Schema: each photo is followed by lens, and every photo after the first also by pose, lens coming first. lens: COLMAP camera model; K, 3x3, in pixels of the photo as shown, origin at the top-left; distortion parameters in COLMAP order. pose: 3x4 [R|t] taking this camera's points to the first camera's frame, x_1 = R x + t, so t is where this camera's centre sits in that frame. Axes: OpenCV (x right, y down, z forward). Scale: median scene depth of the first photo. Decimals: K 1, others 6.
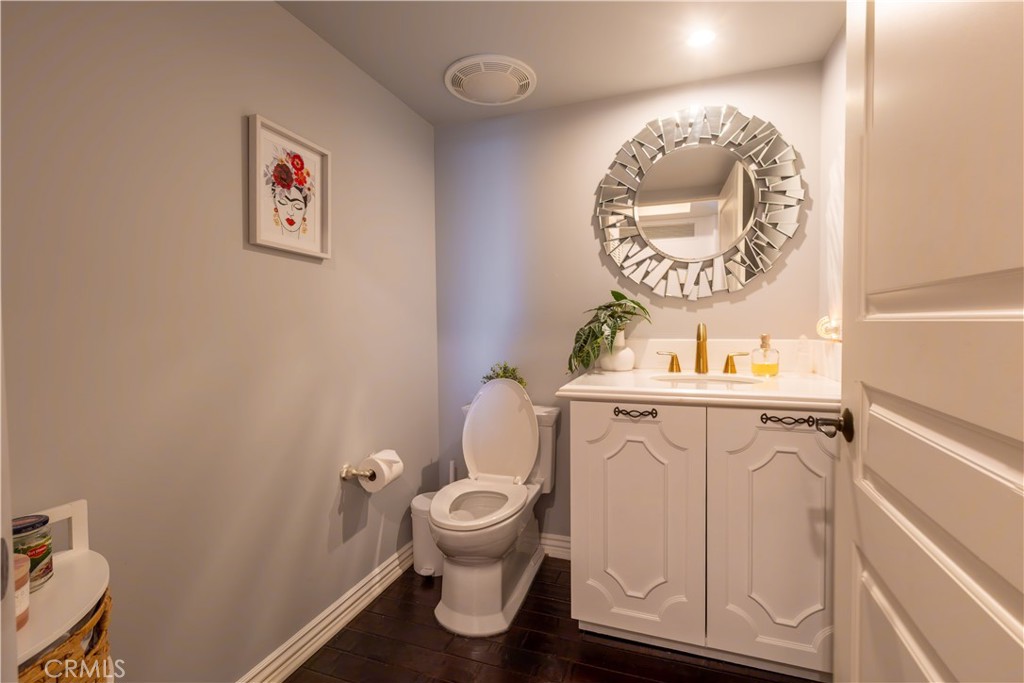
lens RADIAL K [[456.5, 0, 517.8], [0, 456.5, 337.0], [0, 0, 1]] dist [0.003434, -0.000056]
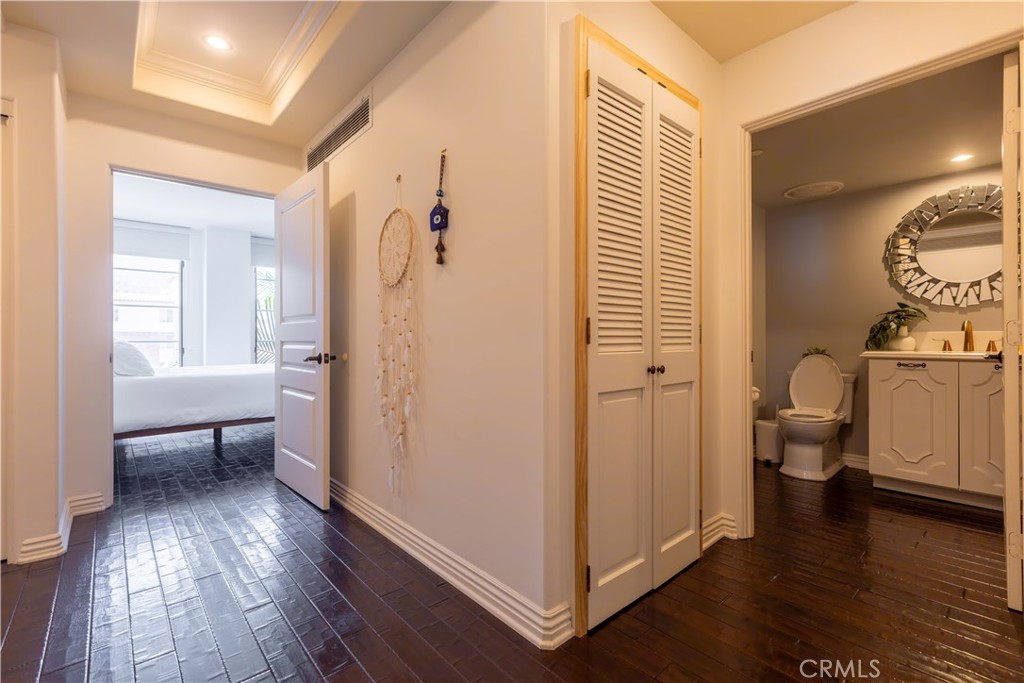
lens RADIAL K [[456.5, 0, 517.8], [0, 456.5, 337.0], [0, 0, 1]] dist [0.003434, -0.000056]
pose [[0.874623, 0.008561, -0.484728, -0.195289], [-0.024885, 0.999319, -0.027252, 0.104703], [0.484164, 0.035898, 0.874240, -1.121787]]
